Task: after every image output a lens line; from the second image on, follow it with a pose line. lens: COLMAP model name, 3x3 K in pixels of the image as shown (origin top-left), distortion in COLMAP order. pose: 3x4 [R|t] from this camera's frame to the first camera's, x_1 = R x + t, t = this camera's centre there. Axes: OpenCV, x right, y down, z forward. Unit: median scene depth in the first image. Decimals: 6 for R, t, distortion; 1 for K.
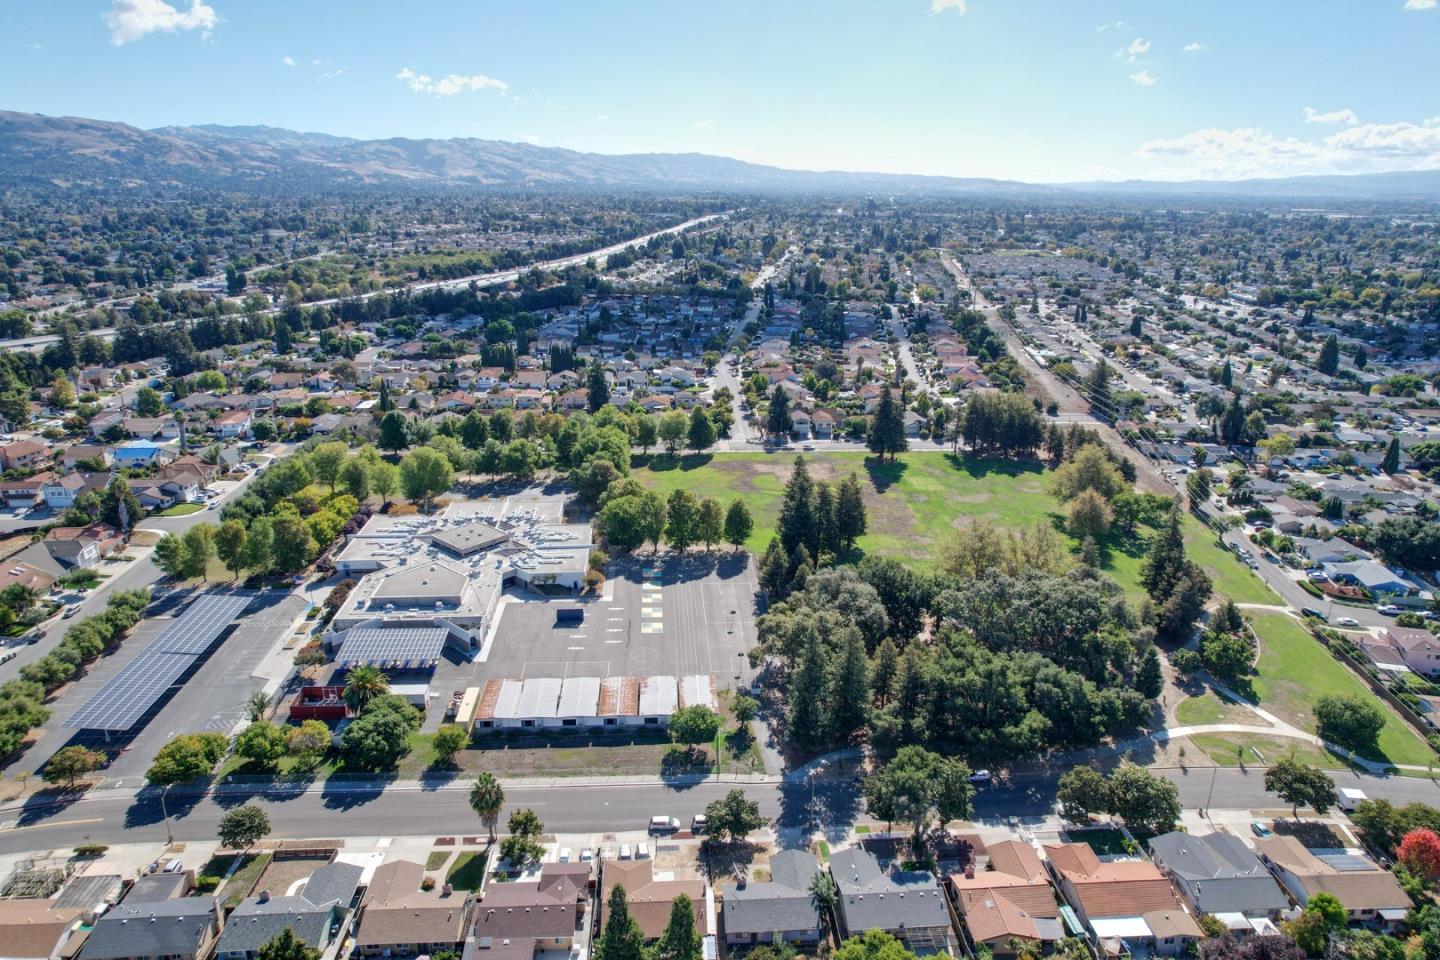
lens RADIAL K [[923.3, 0, 723.6], [0, 923.3, 408.6], [0, 0, 1]] dist [-0.057112, 0.045039]
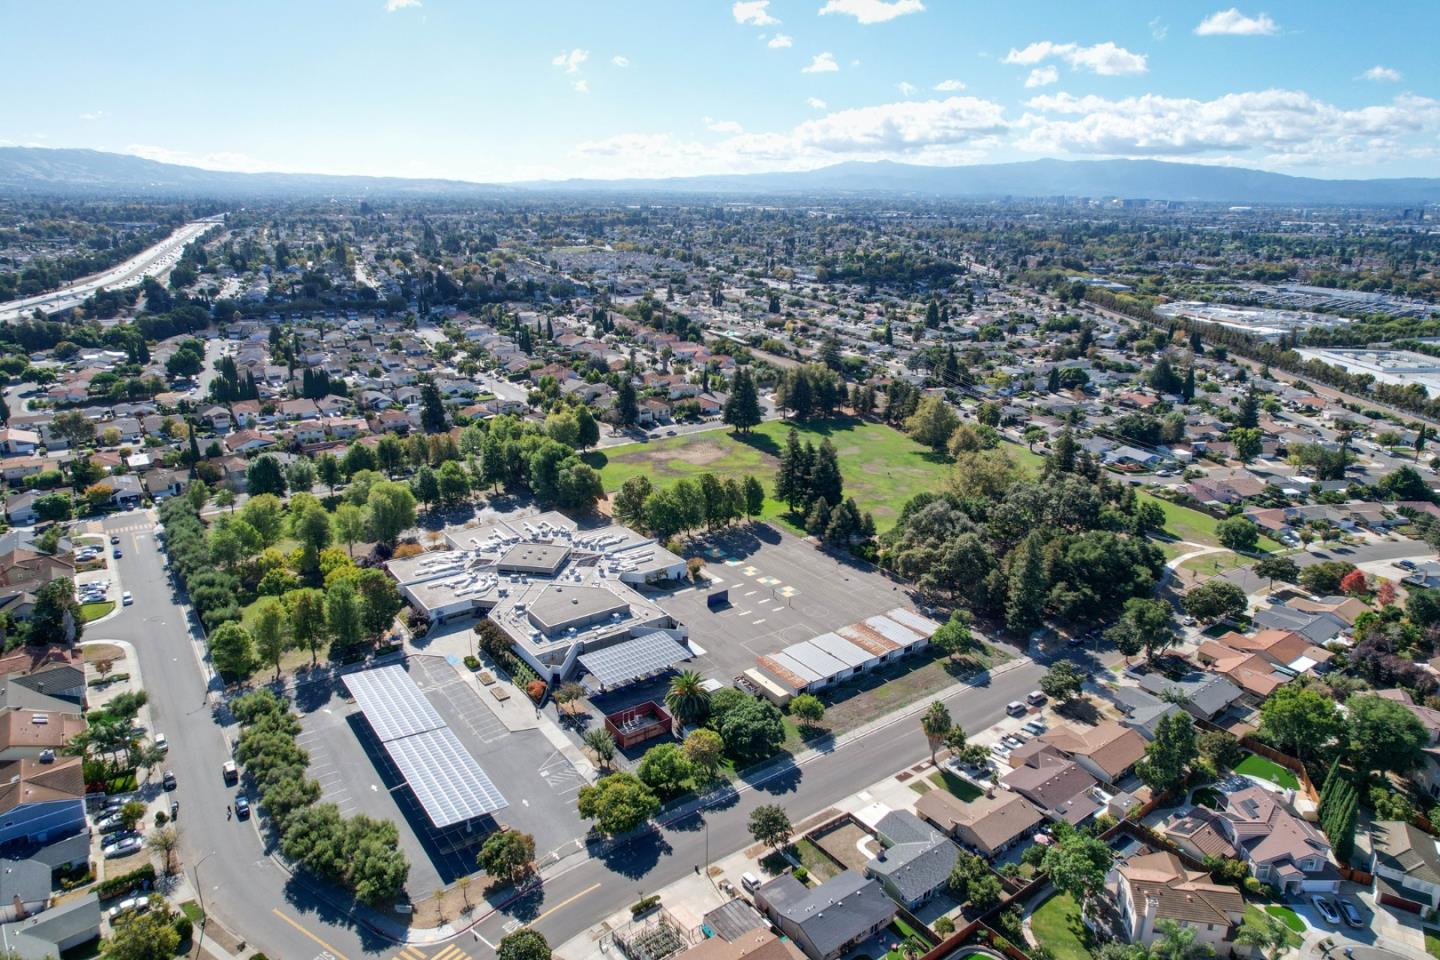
lens RADIAL K [[923.3, 0, 723.6], [0, 923.3, 408.6], [0, 0, 1]] dist [-0.057112, 0.045039]
pose [[0.848617, -0.124469, 0.514156, -0.687315], [0.125157, 0.991572, 0.033471, -0.022920], [-0.513989, 0.035946, 0.857044, 0.097006]]
